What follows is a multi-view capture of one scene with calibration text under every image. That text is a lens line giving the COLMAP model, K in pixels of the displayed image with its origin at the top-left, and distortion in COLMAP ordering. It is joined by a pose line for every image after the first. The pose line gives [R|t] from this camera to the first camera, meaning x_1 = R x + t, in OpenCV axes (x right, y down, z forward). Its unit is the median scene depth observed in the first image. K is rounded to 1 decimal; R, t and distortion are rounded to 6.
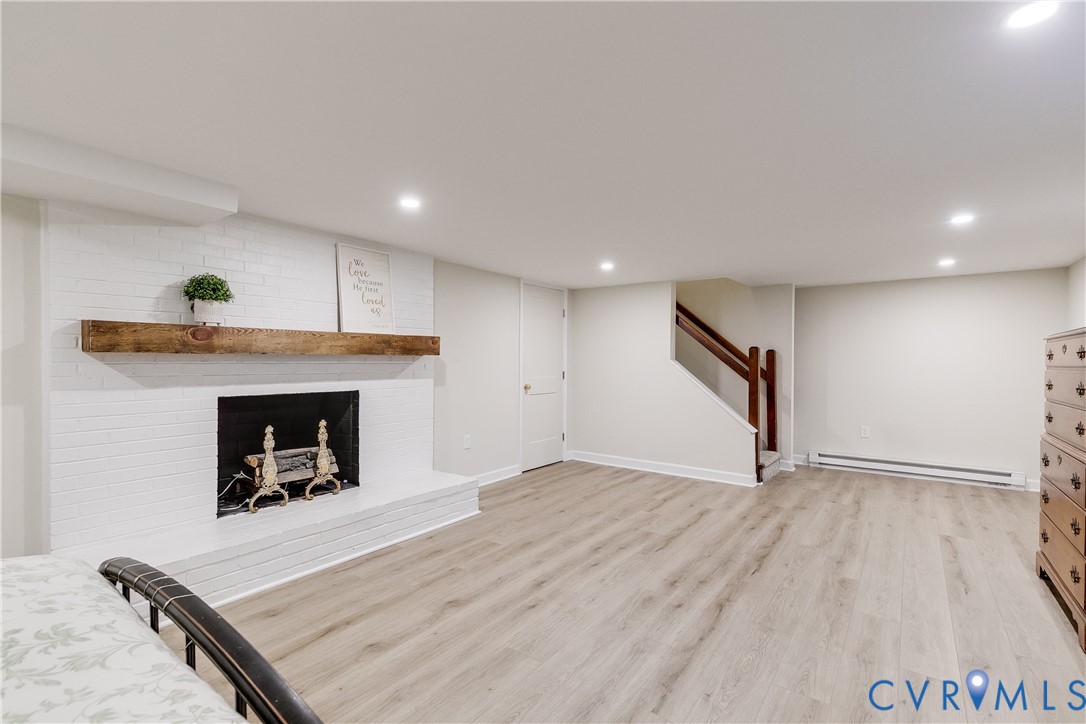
lens RADIAL K [[489.9, 0, 545.2], [0, 489.9, 362.9], [0, 0, 1]] dist [0.007446, -0.001967]
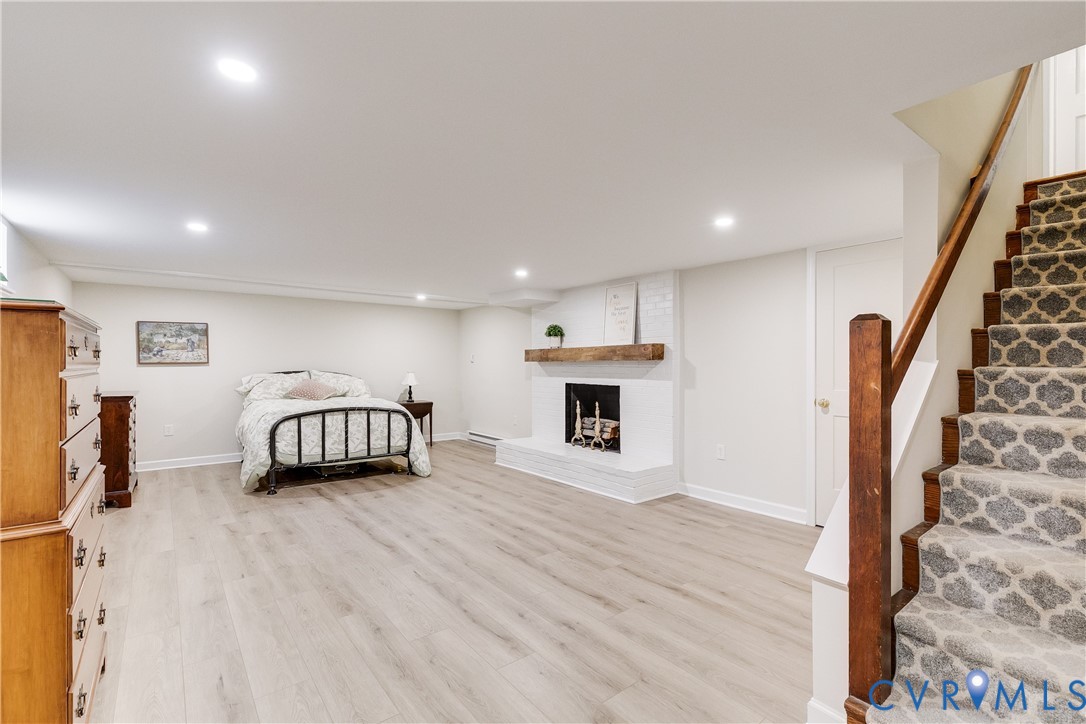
lens RADIAL K [[489.9, 0, 569.5], [0, 489.9, 363.1], [0, 0, 1]] dist [0.007446, -0.001967]
pose [[-0.233514, -0.005968, -0.972335, 1.147107], [-0.005465, 0.999973, -0.004825, -0.001774], [0.972338, 0.004187, -0.233540, 1.323520]]
